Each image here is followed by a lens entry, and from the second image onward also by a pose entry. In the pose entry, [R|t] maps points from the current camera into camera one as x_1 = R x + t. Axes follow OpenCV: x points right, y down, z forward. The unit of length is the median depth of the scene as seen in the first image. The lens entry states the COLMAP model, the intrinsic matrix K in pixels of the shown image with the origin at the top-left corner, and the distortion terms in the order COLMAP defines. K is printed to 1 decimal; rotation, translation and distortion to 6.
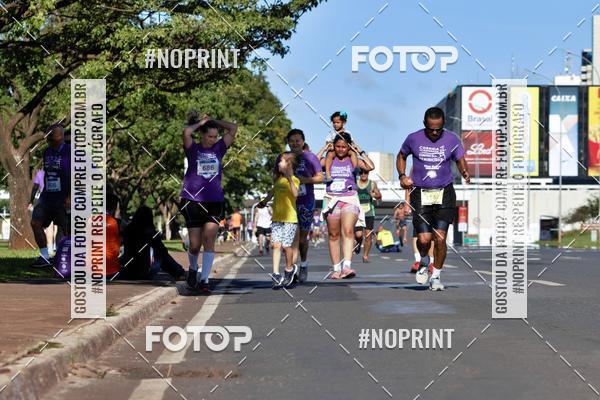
lens RADIAL K [[2634.2, 0, 358.1], [0, 2634.2, 199.7], [0, 0, 1]] dist [0.614540, -4.984844]
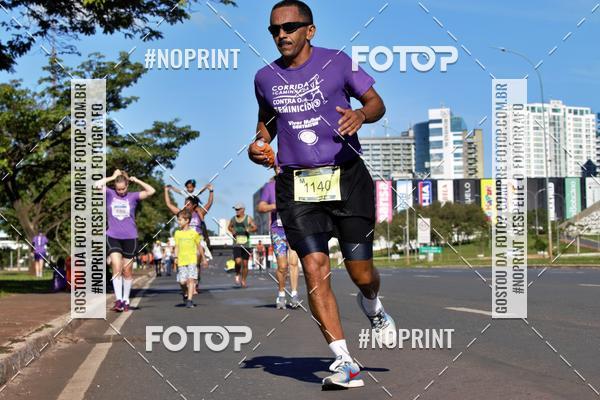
lens RADIAL K [[2527.2, 0, 299.4], [0, 2527.2, 201.0], [0, 0, 1]] dist [-0.206053, -3.847761]
pose [[0.998710, -0.023357, 0.045089, -0.019271], [0.023788, 0.999676, -0.009042, -0.013340], [-0.044863, 0.010103, 0.998942, -0.788073]]
